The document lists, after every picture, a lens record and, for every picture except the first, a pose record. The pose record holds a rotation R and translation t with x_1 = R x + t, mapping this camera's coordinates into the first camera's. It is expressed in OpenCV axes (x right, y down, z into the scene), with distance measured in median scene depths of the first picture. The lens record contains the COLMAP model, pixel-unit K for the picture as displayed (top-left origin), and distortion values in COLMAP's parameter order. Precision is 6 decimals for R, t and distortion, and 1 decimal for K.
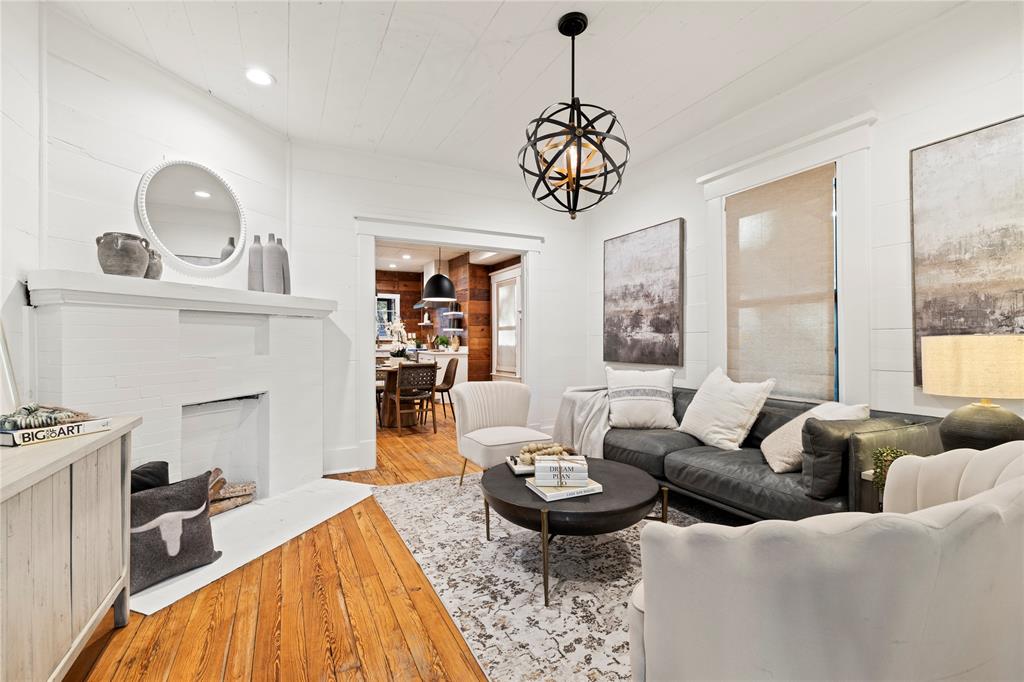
lens RADIAL K [[438.9, 0, 512.0], [0, 438.9, 341.0], [0, 0, 1]] dist [0.001225, 0.000125]
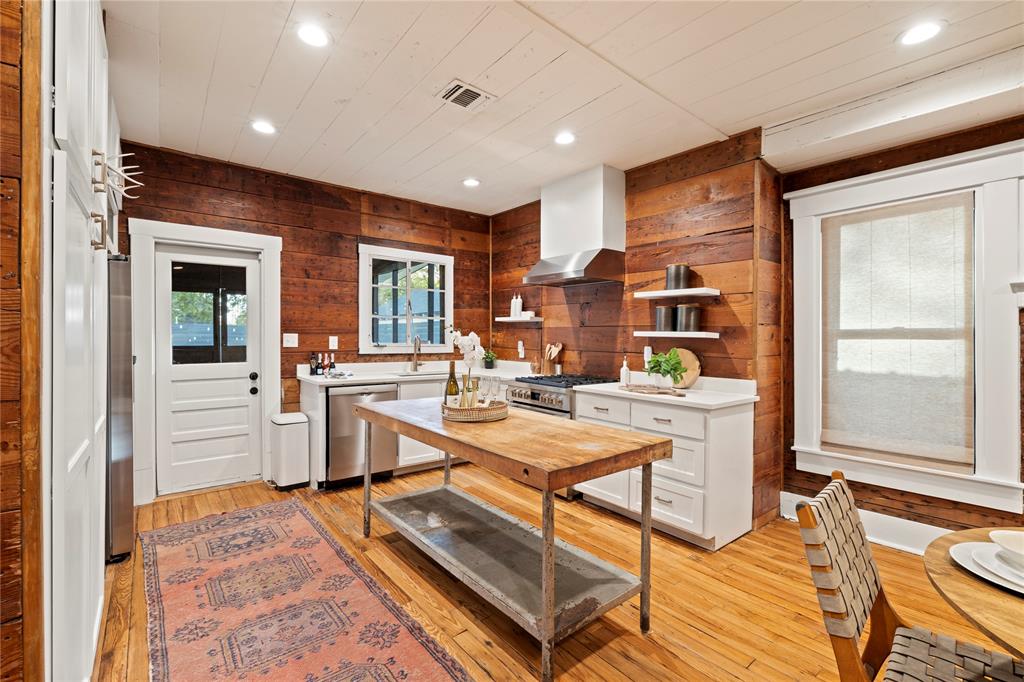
lens RADIAL K [[438.9, 0, 512.0], [0, 438.9, 341.0], [0, 0, 1]] dist [0.001225, 0.000125]
pose [[0.979268, 0.005242, 0.202501, -0.304269], [-0.006363, 0.999968, 0.004883, -0.017383], [-0.202469, -0.006070, 0.979270, 0.541570]]
